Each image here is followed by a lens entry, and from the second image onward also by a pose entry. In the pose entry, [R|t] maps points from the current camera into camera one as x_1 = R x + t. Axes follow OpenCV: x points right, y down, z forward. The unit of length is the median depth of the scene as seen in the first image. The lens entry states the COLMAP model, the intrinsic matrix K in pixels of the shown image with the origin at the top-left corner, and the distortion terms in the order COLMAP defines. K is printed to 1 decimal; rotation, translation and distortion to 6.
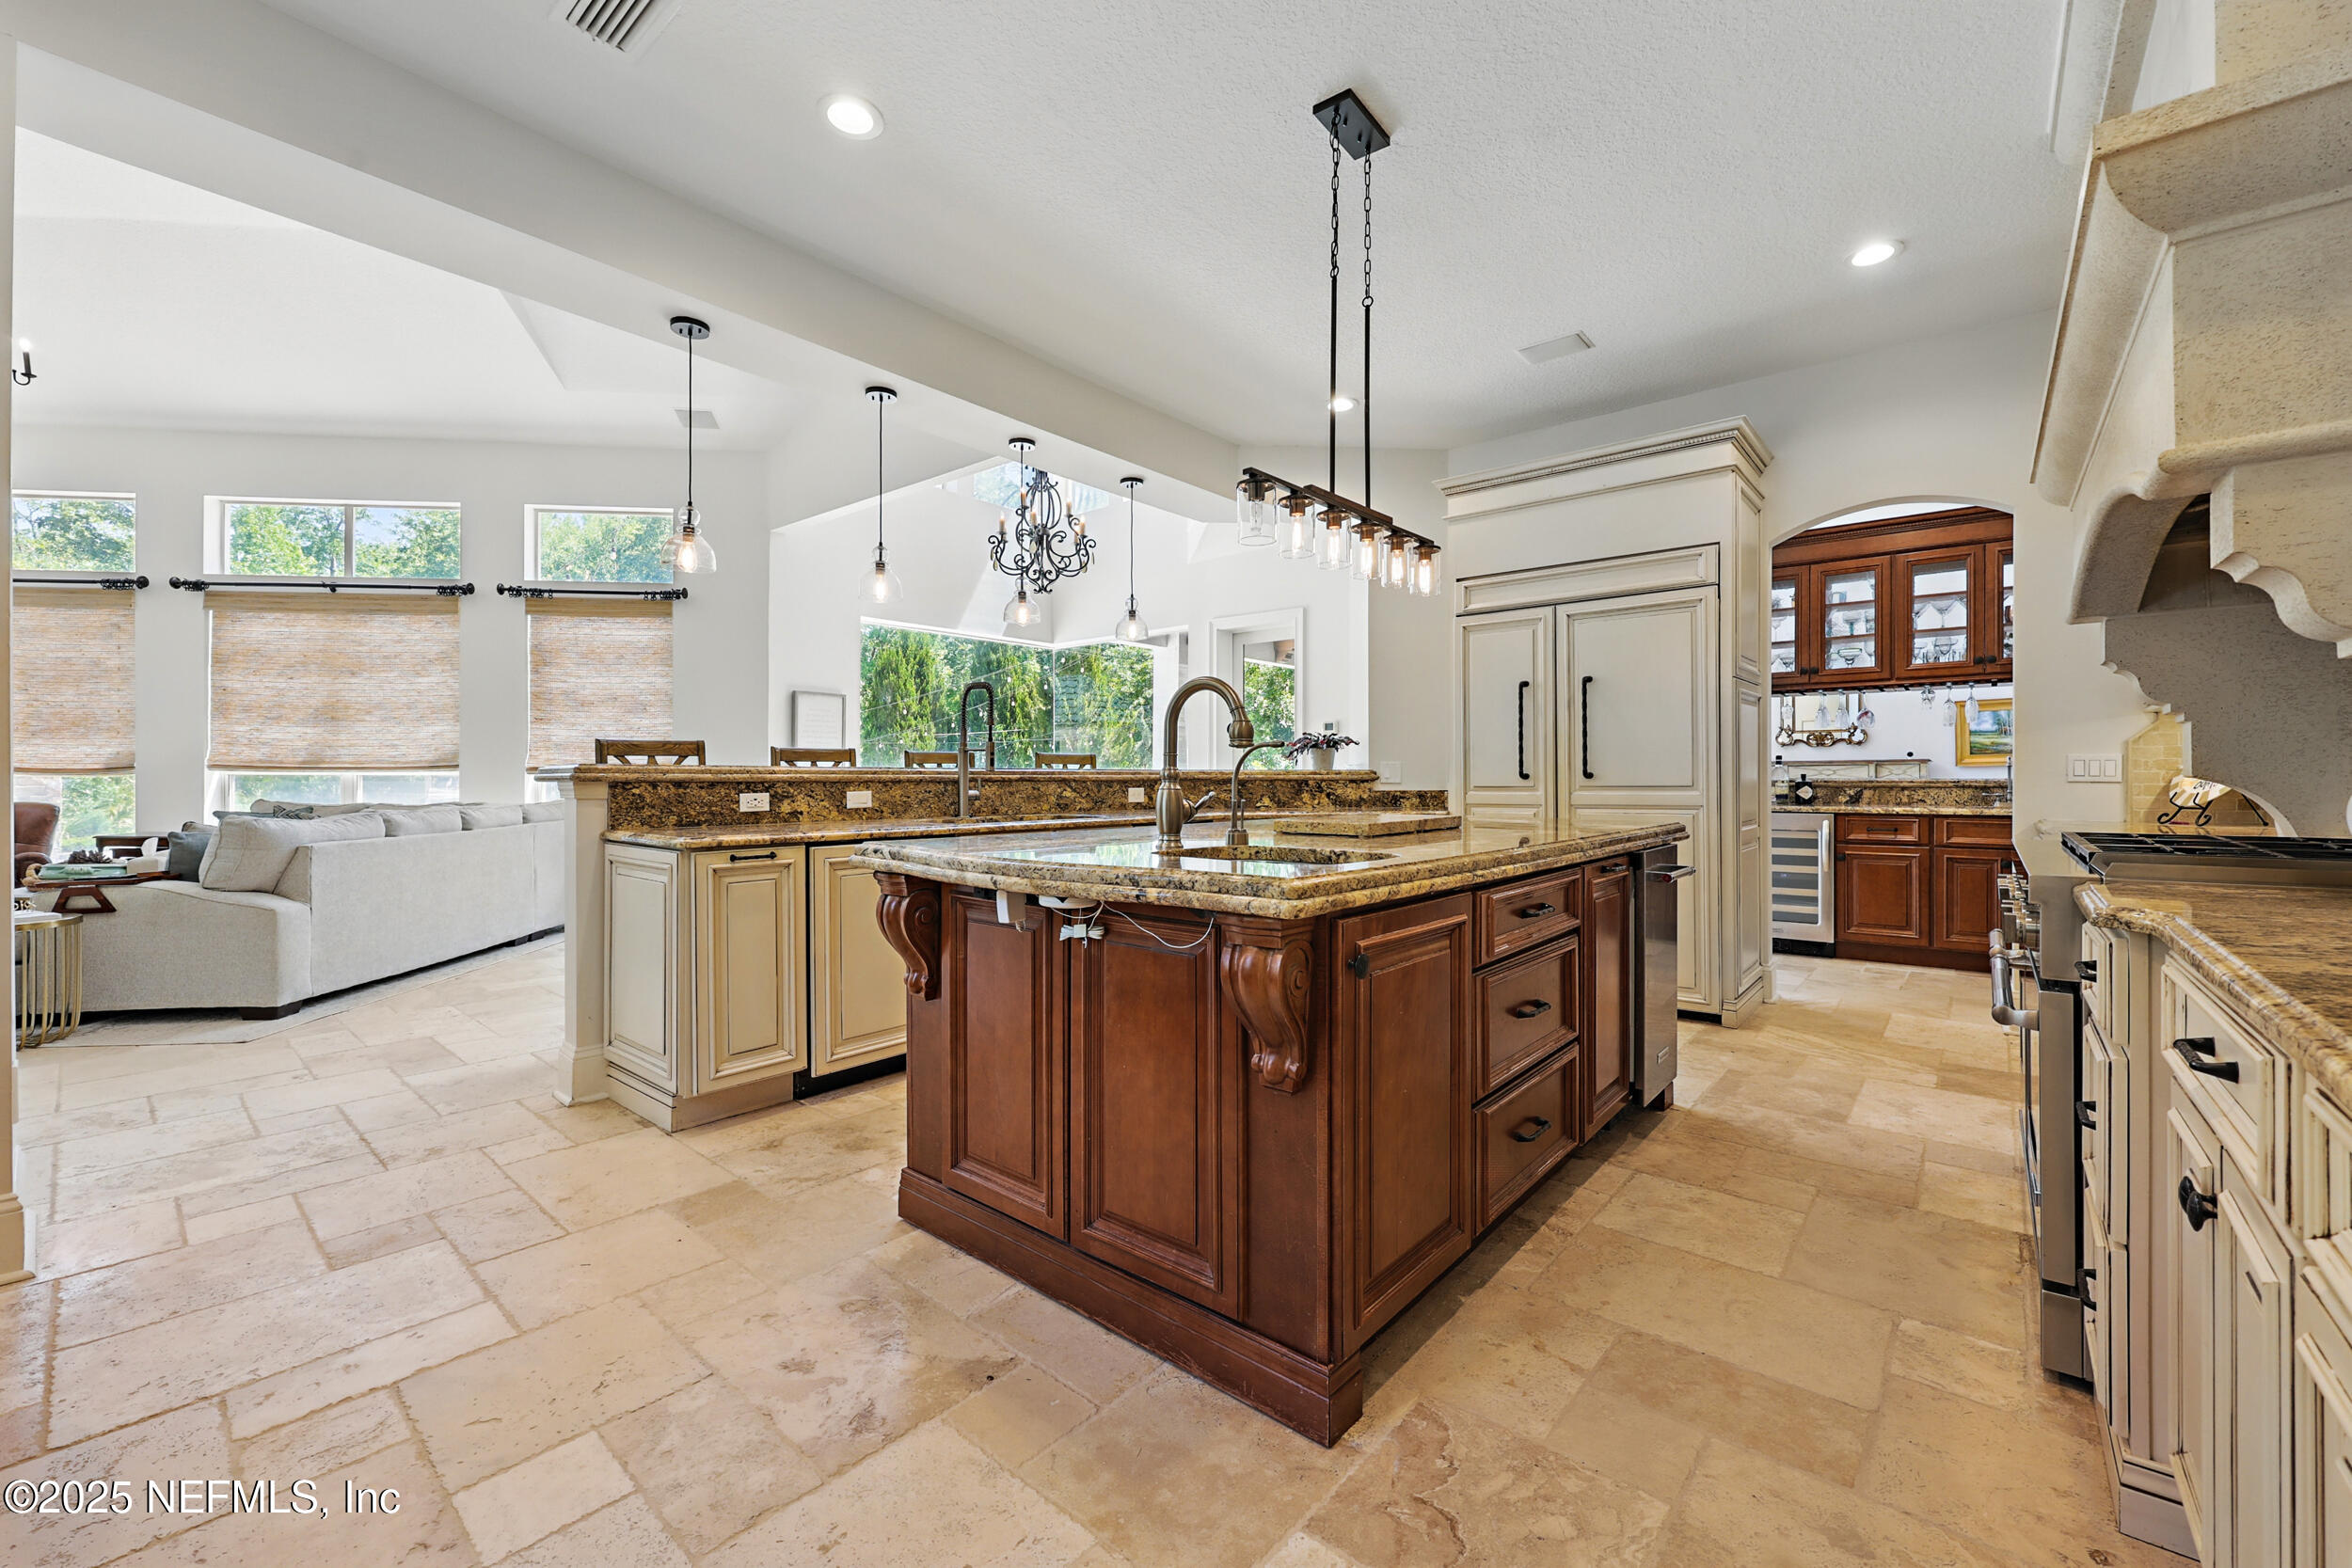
lens RADIAL K [[949.0, 0, 1179.5], [0, 949.0, 779.3], [0, 0, 1]] dist [0.001438, -0.000446]
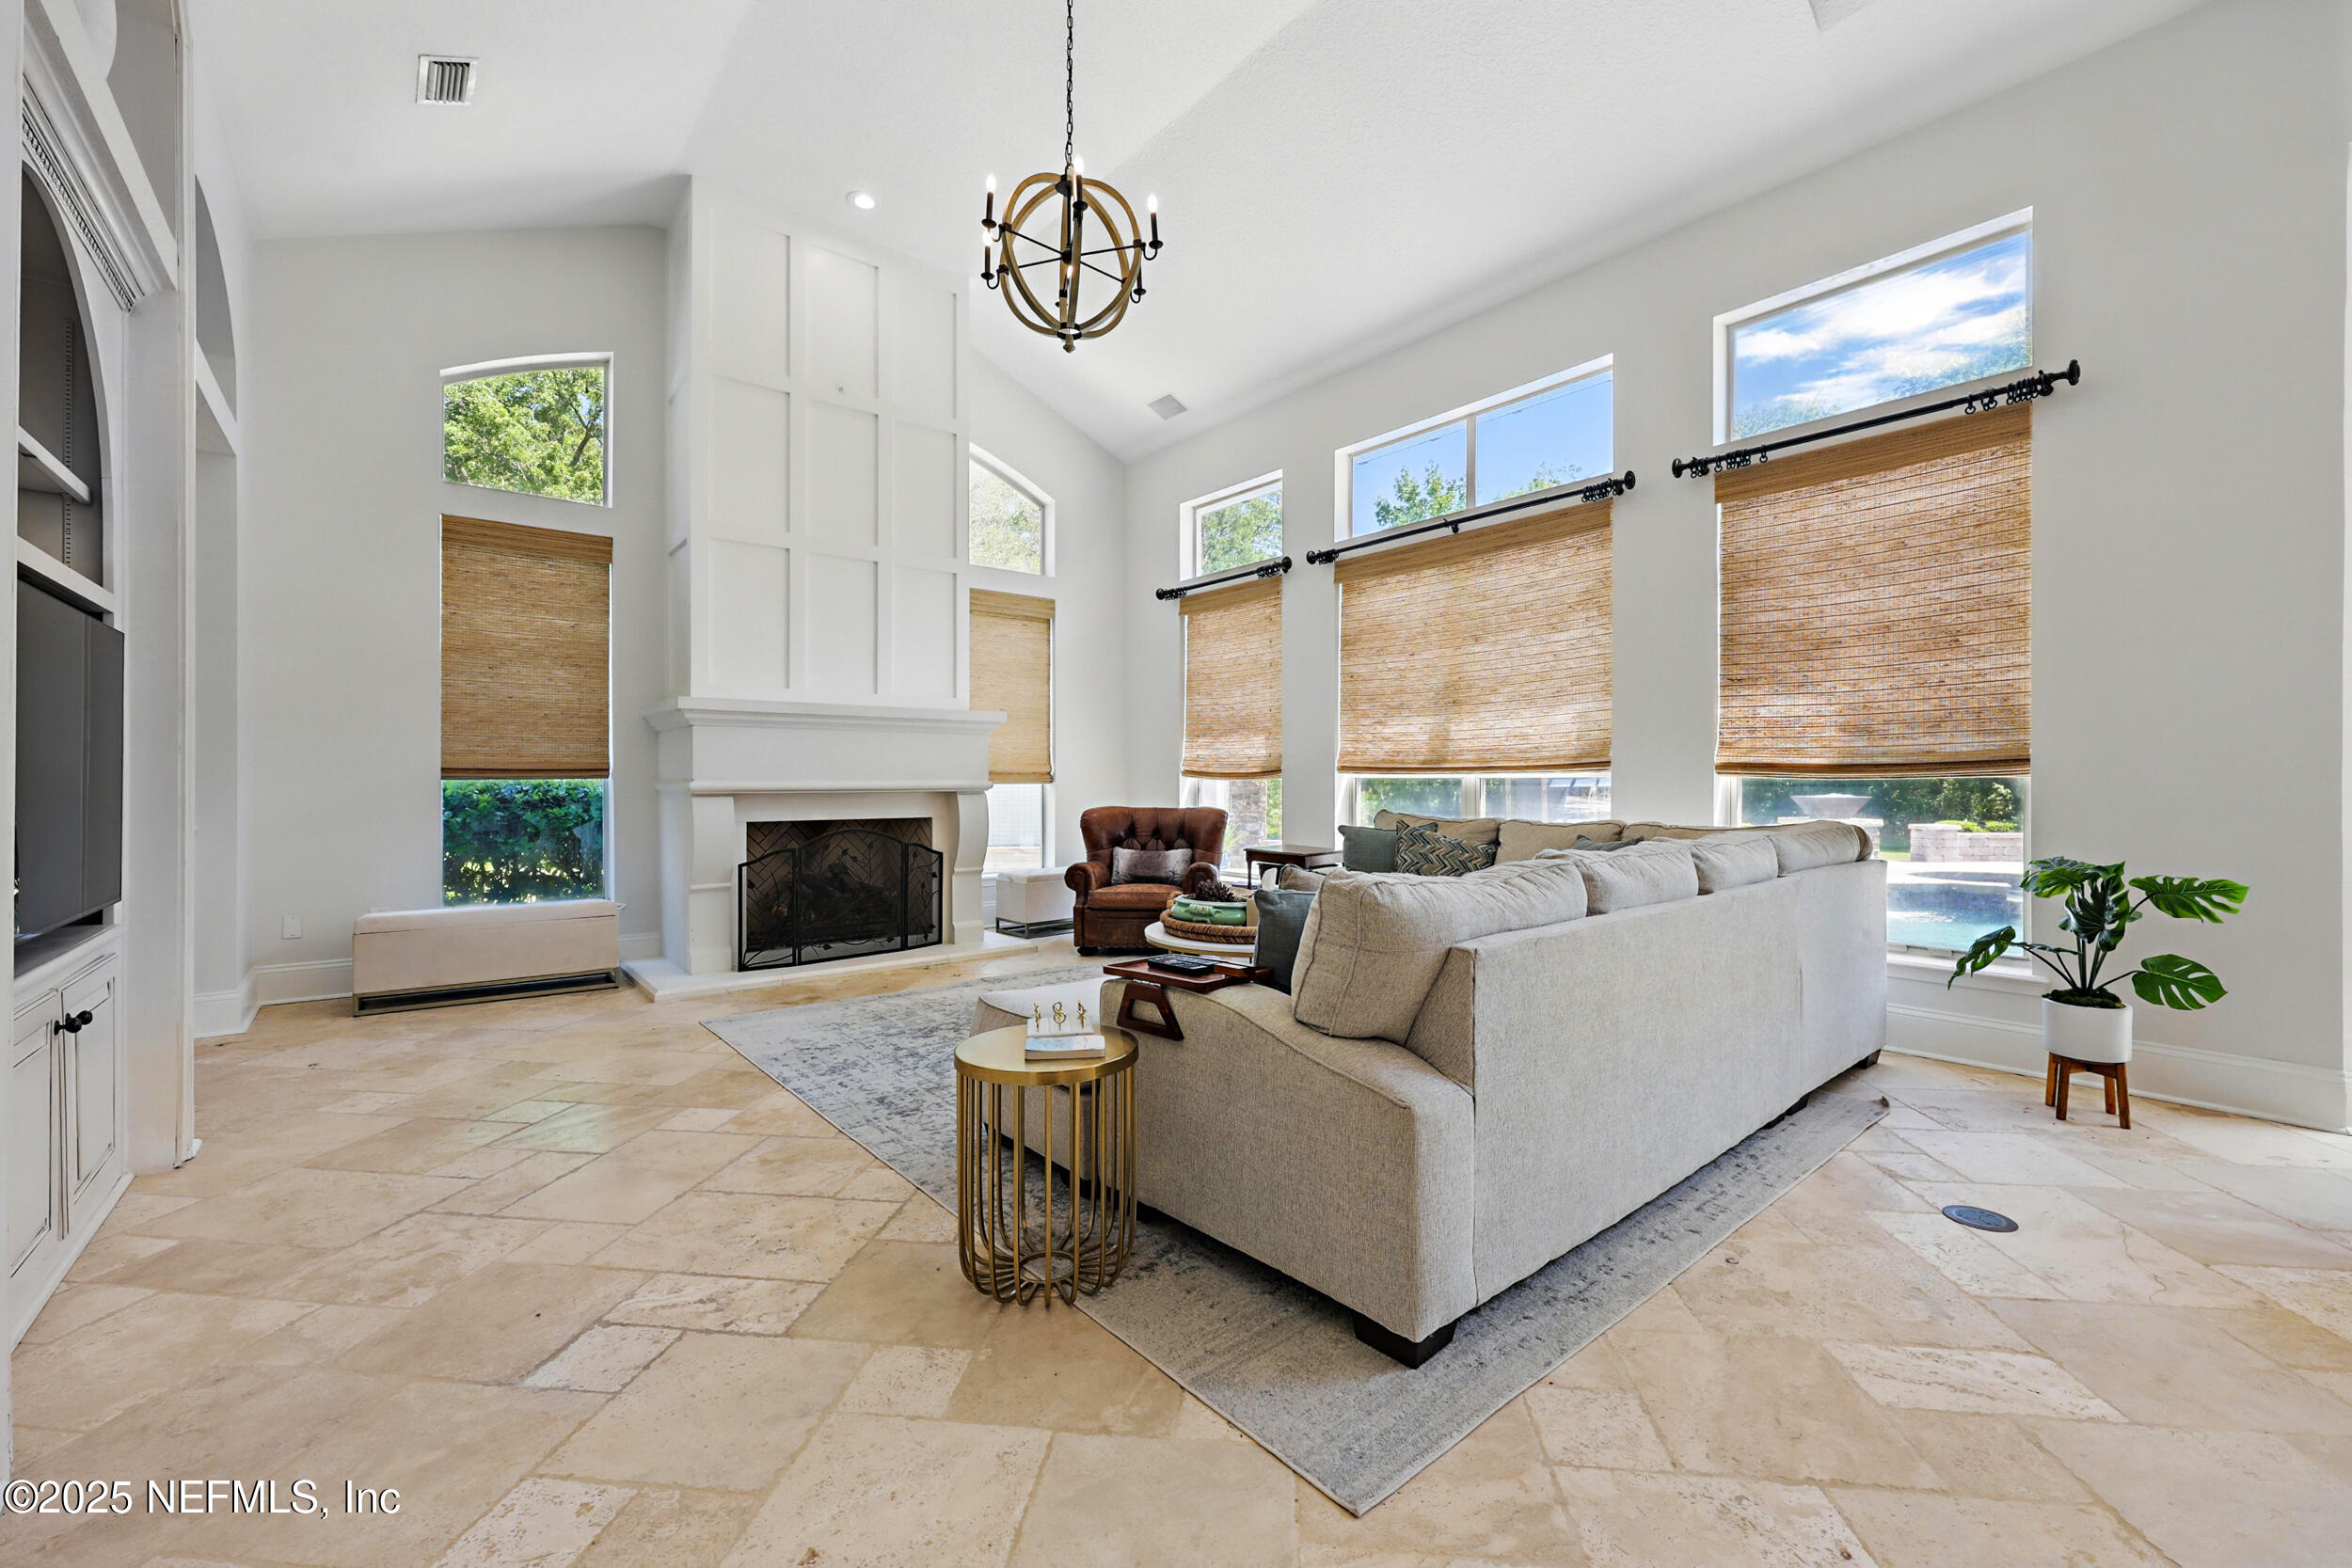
lens RADIAL K [[949.0, 0, 1178.4], [0, 949.0, 784.9], [0, 0, 1]] dist [0.001438, -0.000446]
pose [[0.555819, 0.001473, -0.831302, -0.392544], [0.001509, 0.999995, 0.002781, -0.001608], [0.831302, -0.002800, 0.555814, 0.405146]]
